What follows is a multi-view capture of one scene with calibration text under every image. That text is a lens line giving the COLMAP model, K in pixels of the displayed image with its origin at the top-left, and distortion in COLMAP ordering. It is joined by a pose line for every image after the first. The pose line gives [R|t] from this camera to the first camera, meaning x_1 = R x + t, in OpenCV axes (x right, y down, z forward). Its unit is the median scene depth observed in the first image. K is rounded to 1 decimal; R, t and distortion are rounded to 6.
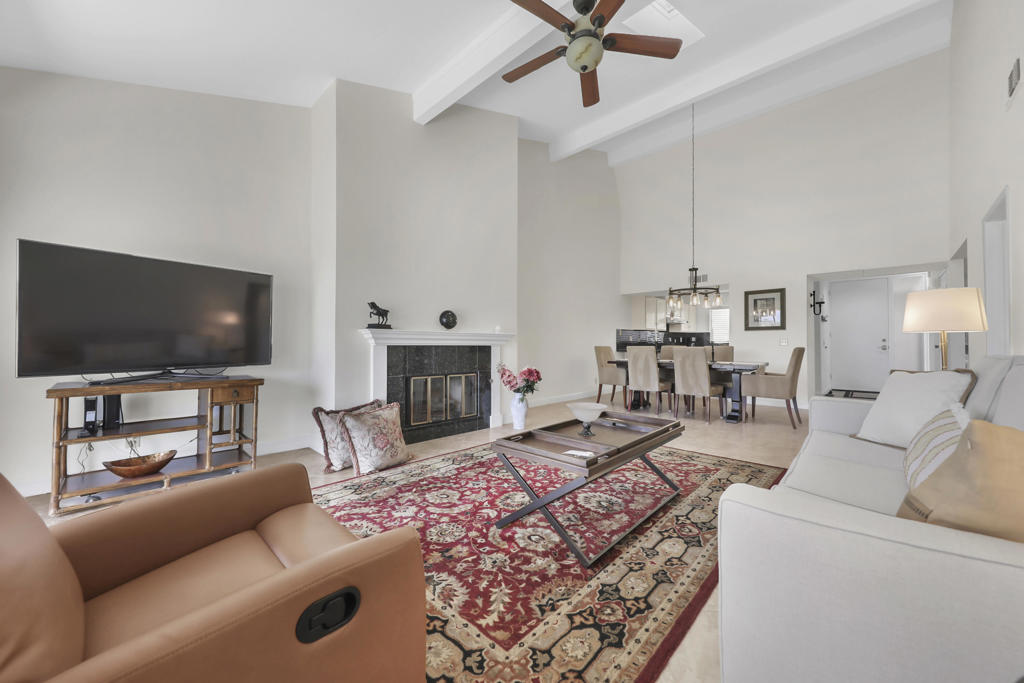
lens RADIAL K [[378.1, 0, 516.5], [0, 378.1, 339.2], [0, 0, 1]] dist [0.000010, -0.000334]
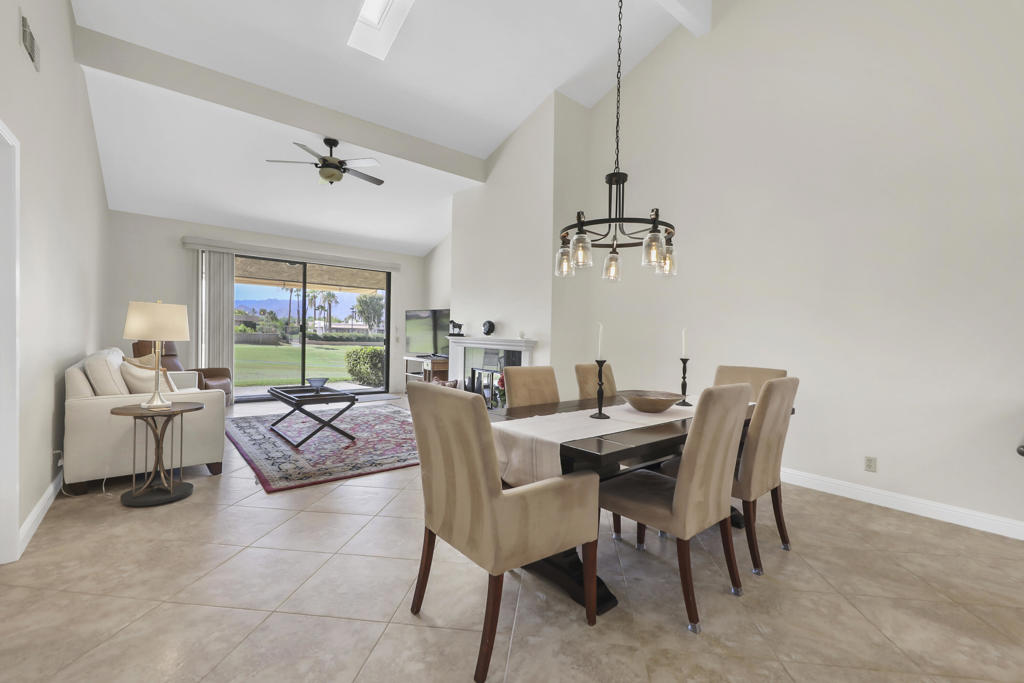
lens RADIAL K [[428.9, 0, 512.3], [0, 428.9, 342.0], [0, 0, 1]] dist [0.001818, -0.000165]
pose [[-0.113255, 0.006531, -0.993544, 1.748777], [-0.014942, 0.999854, 0.008275, -0.026048], [0.993454, 0.015782, -0.113141, 1.767748]]
